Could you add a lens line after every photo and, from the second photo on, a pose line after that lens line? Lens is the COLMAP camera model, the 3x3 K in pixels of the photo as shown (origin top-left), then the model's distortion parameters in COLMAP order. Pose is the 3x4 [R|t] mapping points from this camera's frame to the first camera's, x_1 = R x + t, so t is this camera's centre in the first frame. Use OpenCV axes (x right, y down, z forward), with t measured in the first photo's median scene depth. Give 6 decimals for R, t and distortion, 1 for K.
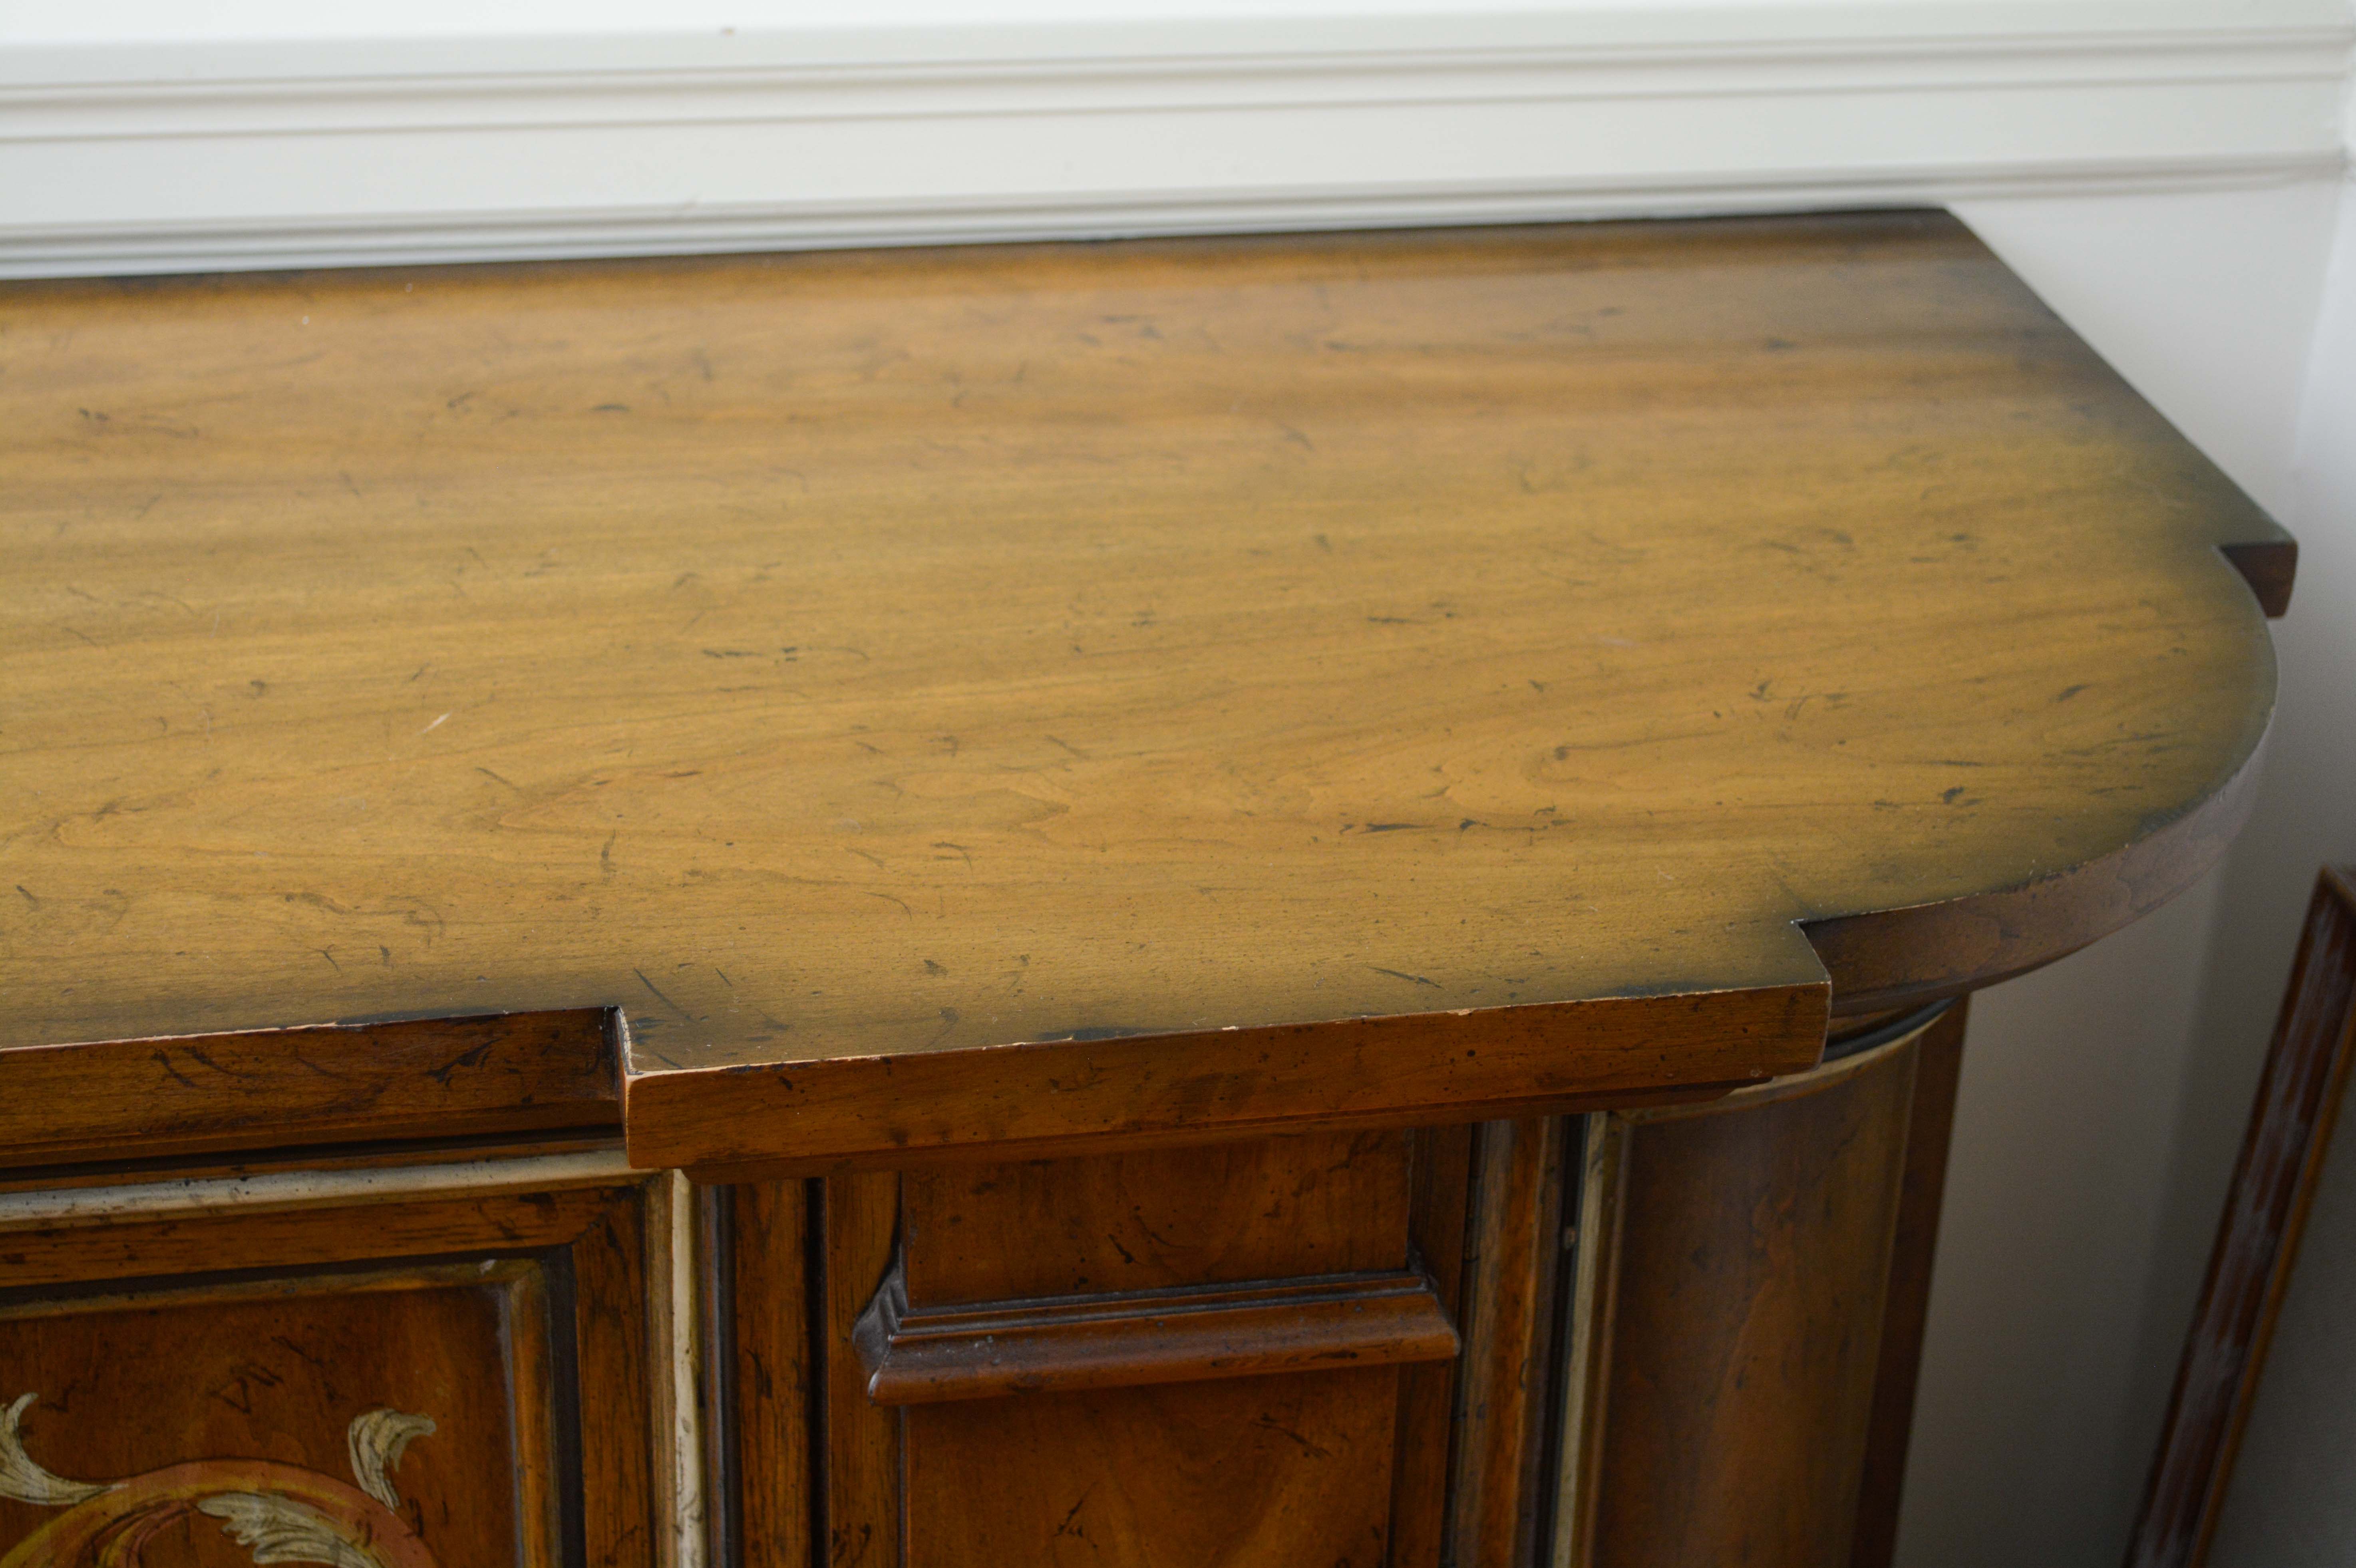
lens RADIAL K [[4074.3, 0, 1178.0], [0, 4074.3, 784.0], [0, 0, 1]] dist [-0.006928, 0.081669]
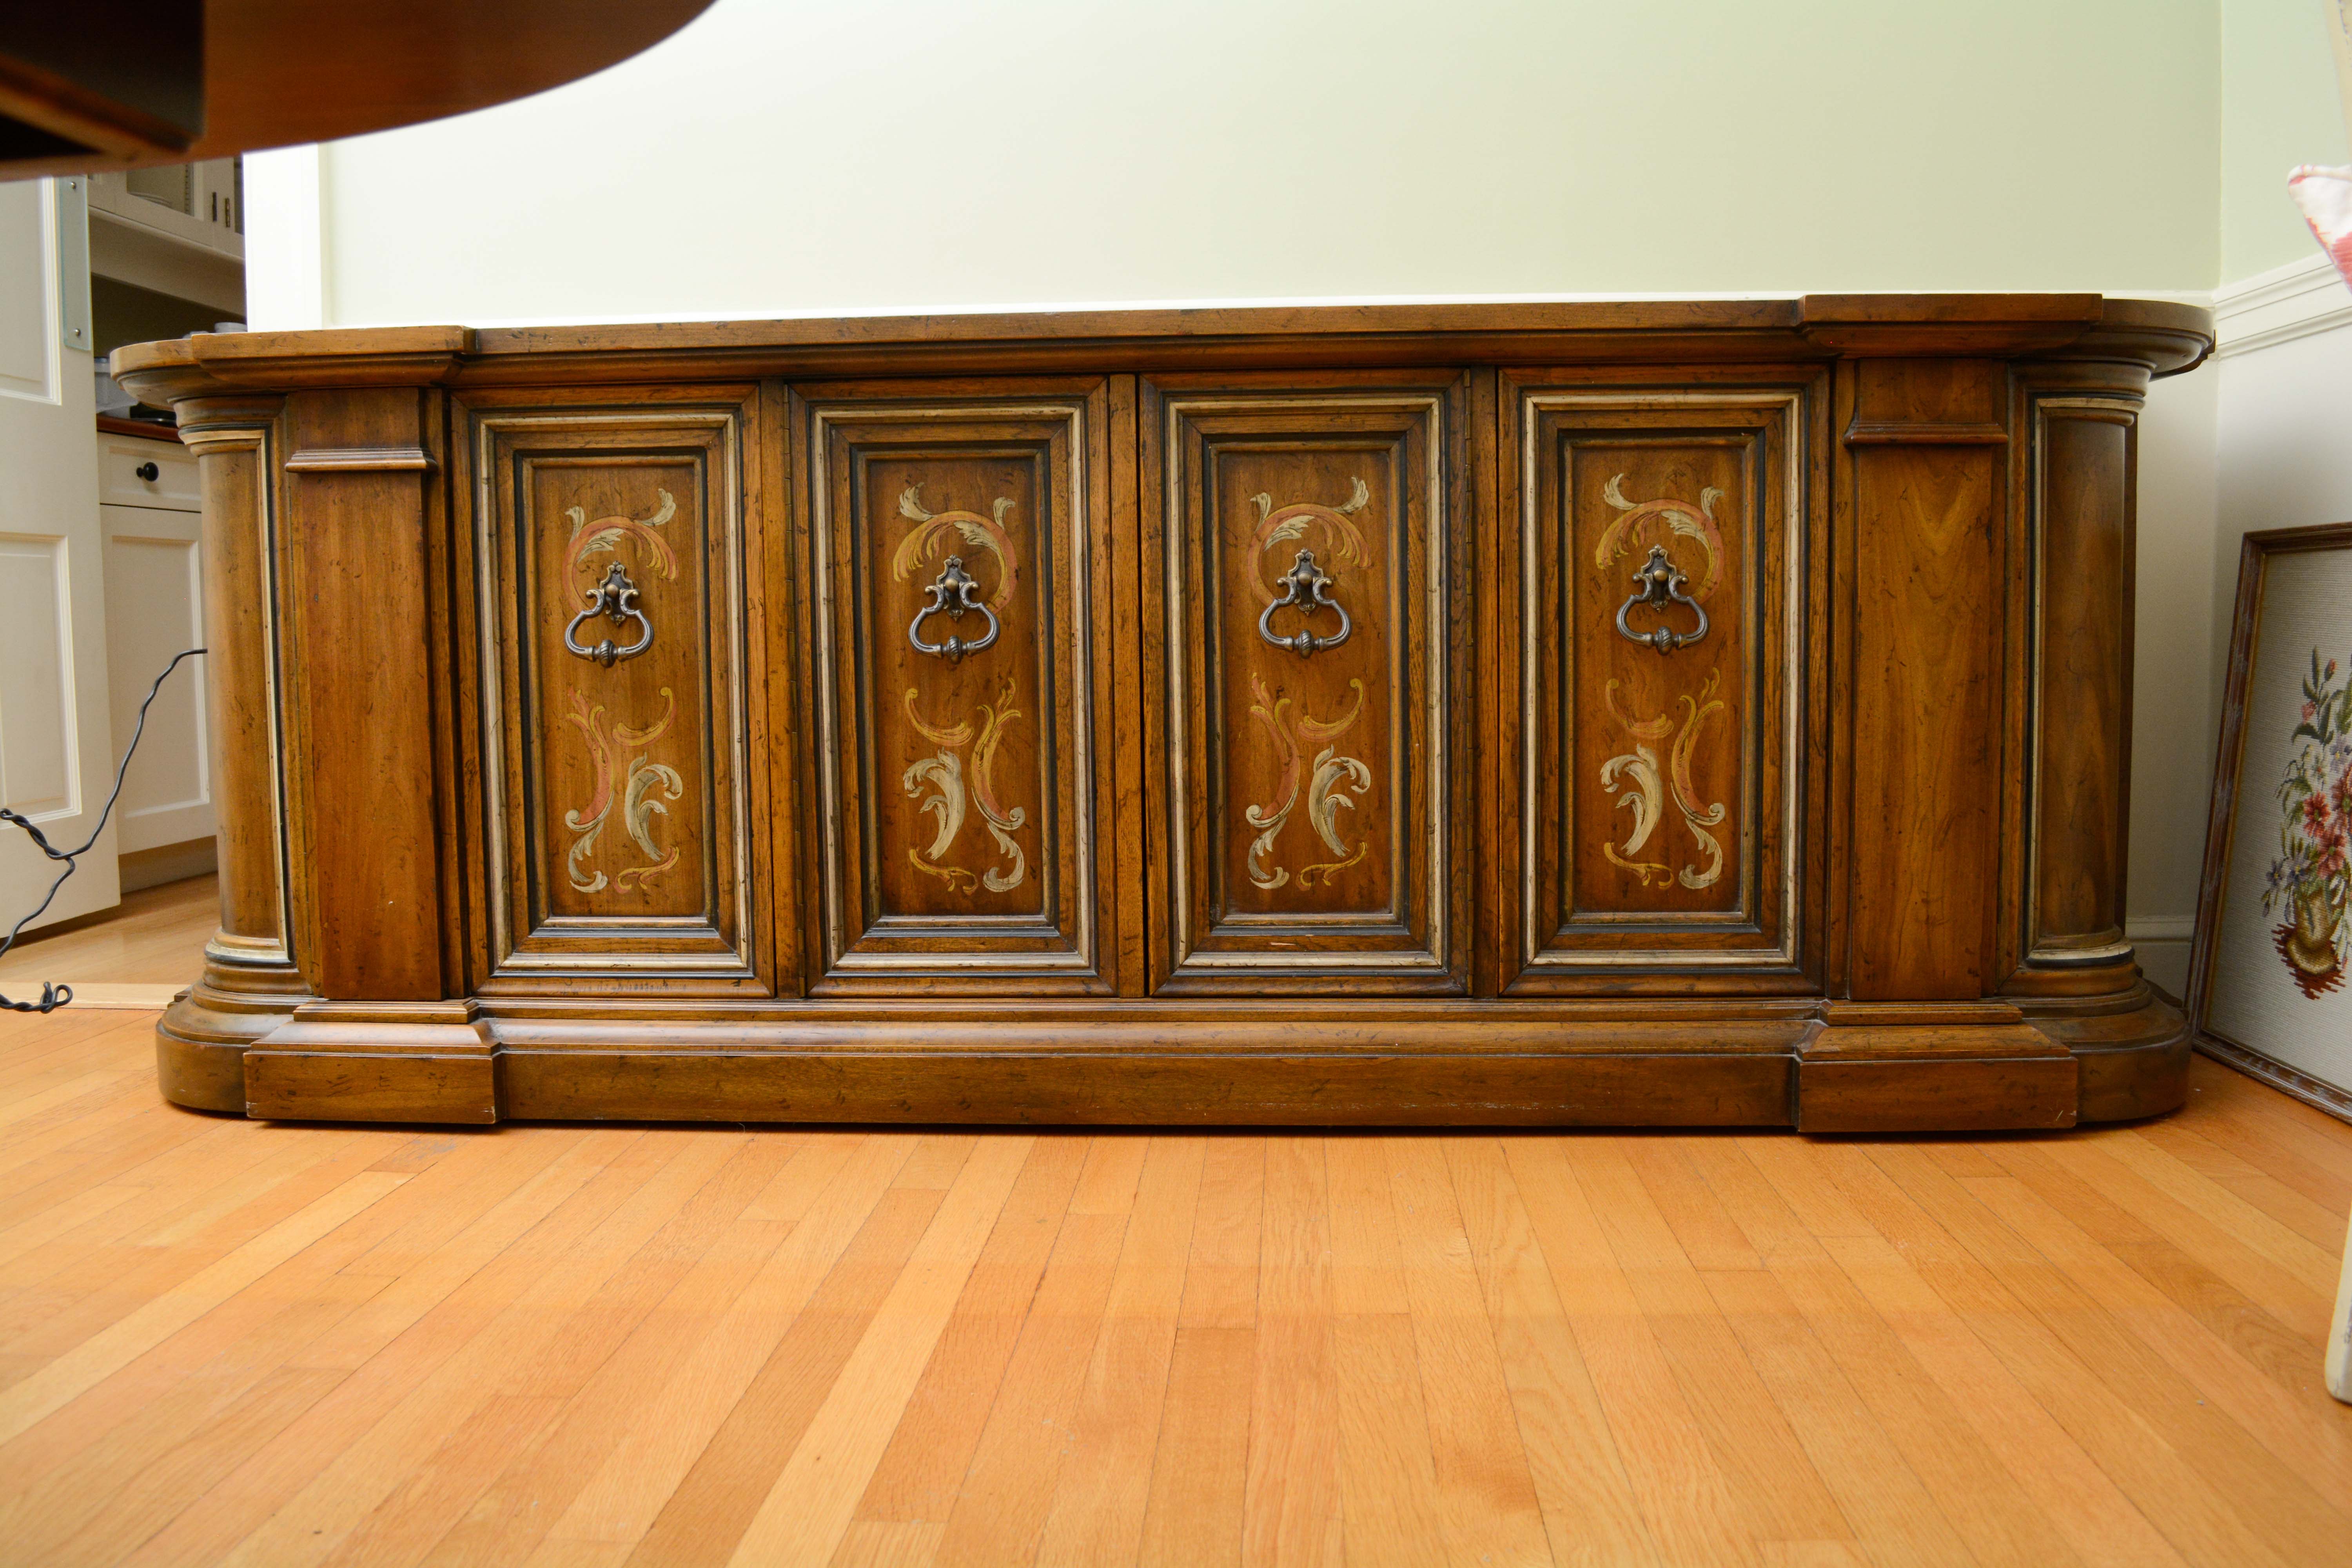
lens RADIAL K [[1812.1, 0, 1171.9], [0, 1812.1, 758.7], [0, 0, 1]] dist [-0.078438, -0.001863]
pose [[0.966820, -0.024854, -0.254248, -0.261677], [-0.077955, 0.919081, -0.386281, 1.075261], [0.243275, 0.393284, 0.886648, -0.511518]]
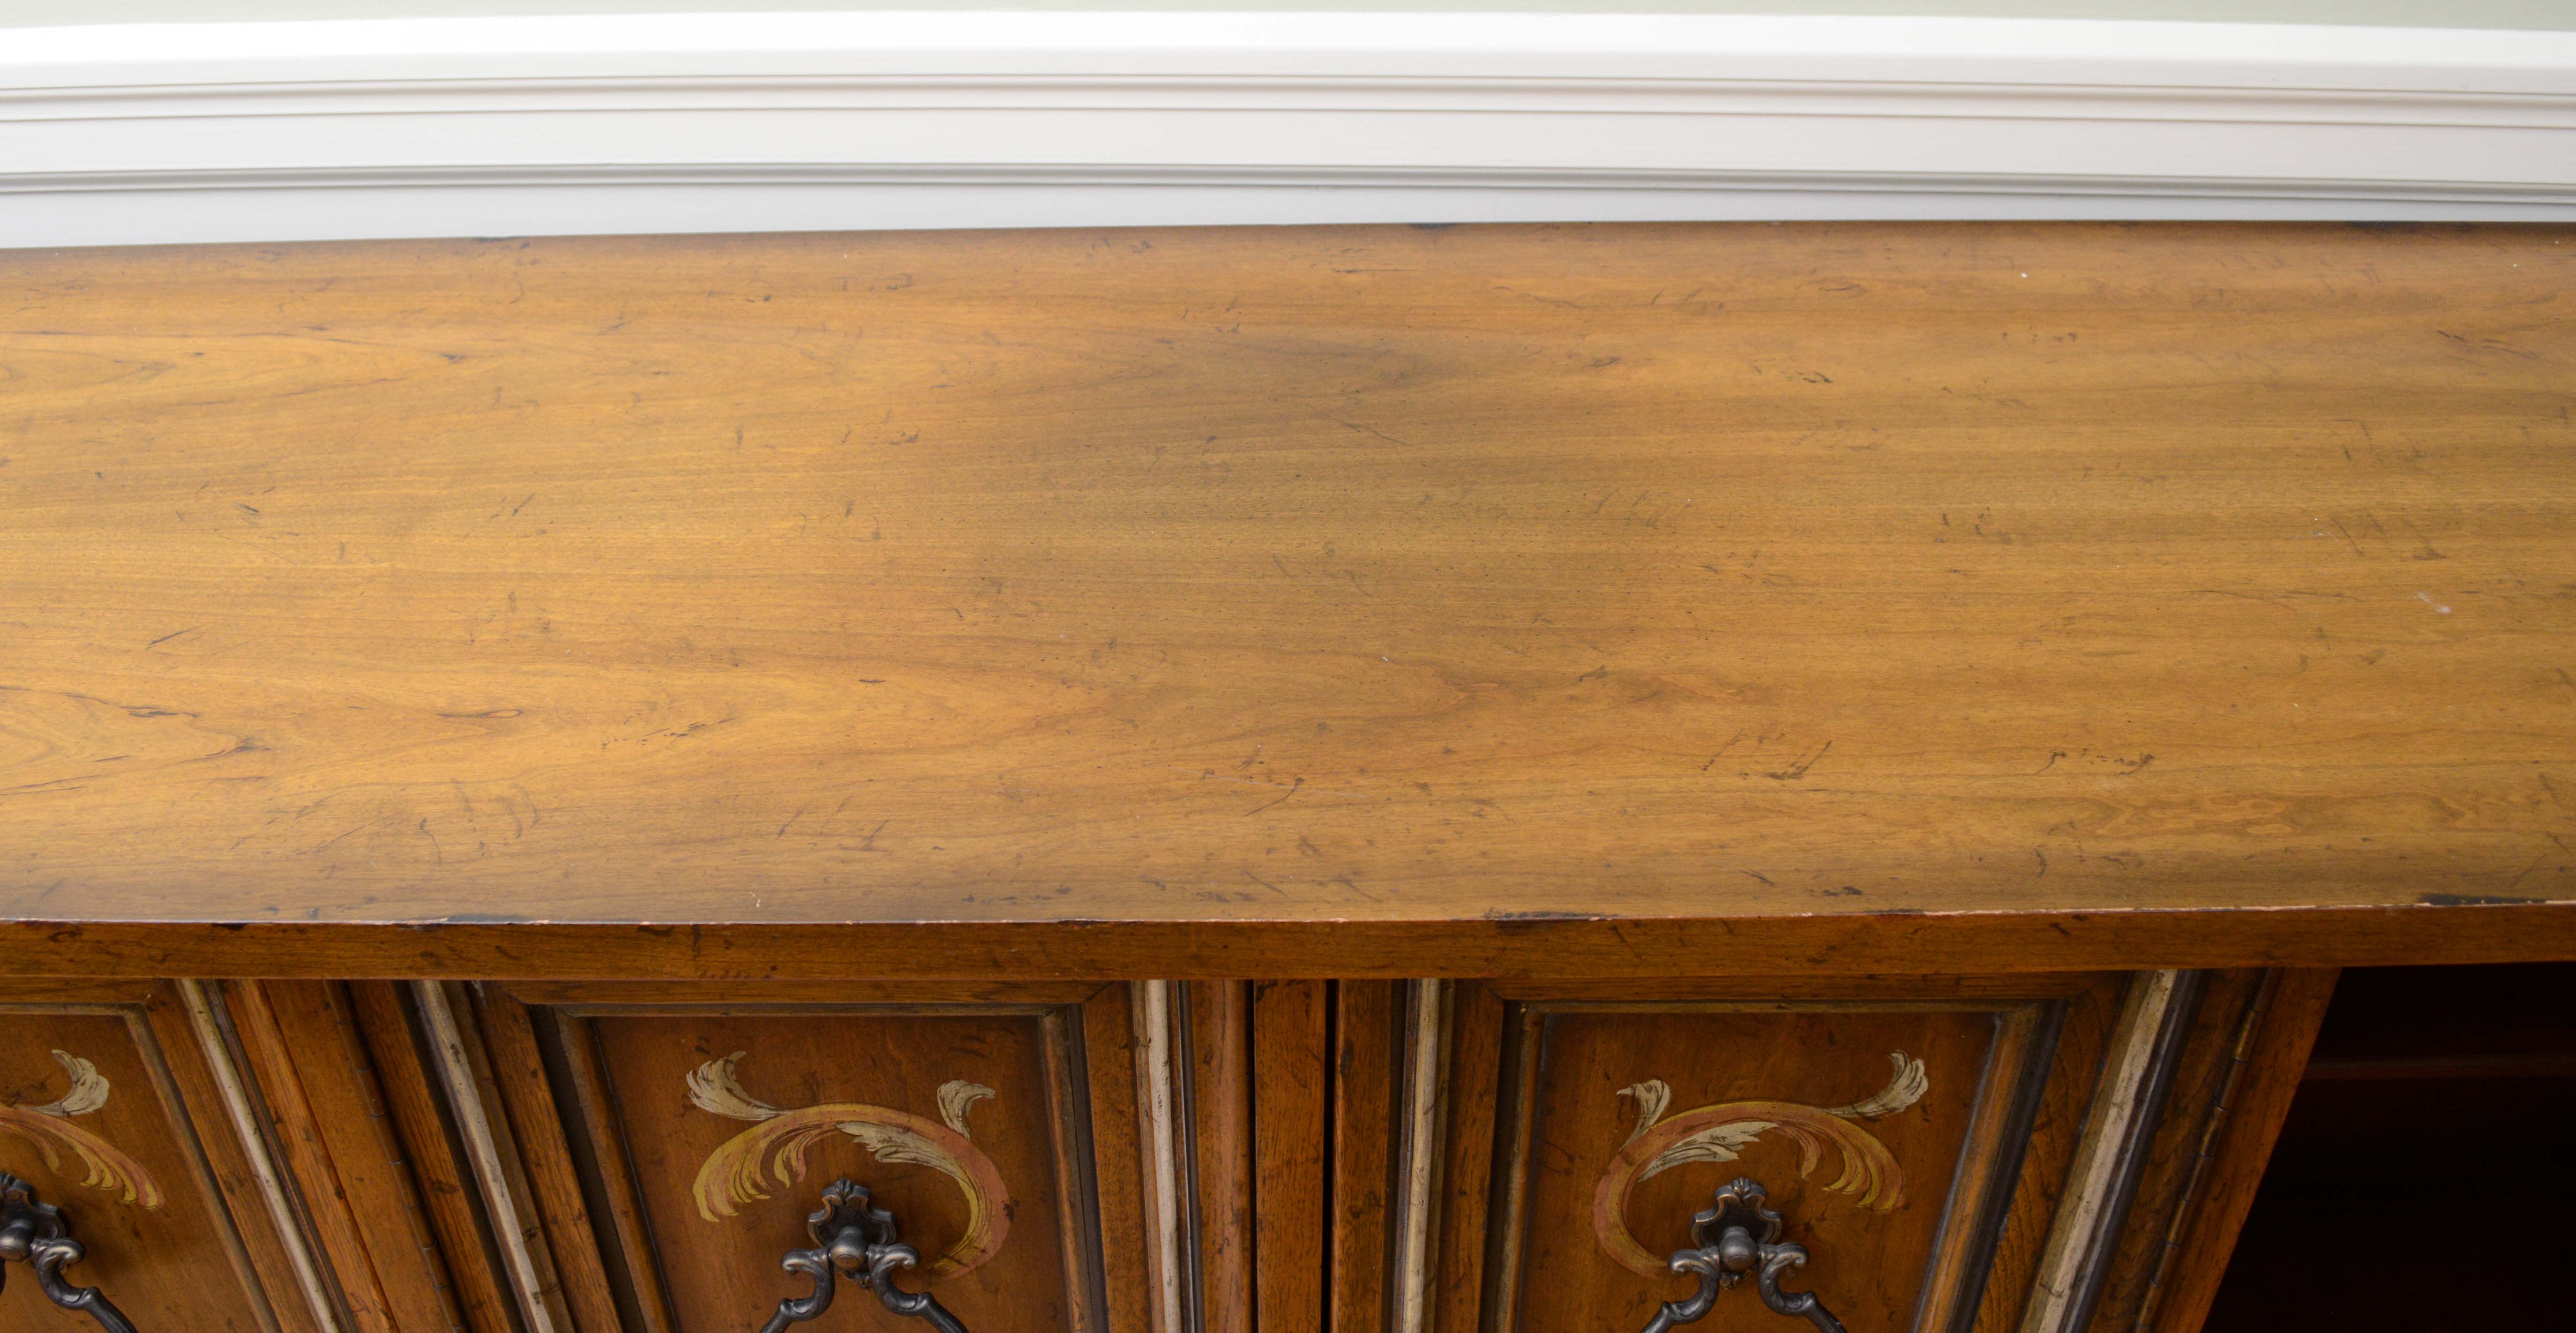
lens RADIAL K [[2196.2, 0, 1205.2], [0, 2196.2, 607.1], [0, 0, 1]] dist [-0.082430, 0.008661]
pose [[0.973985, 0.080922, -0.211671, -0.610233], [-0.054186, 0.990137, 0.129198, -0.078810], [0.220038, -0.114368, 0.968764, 0.155229]]
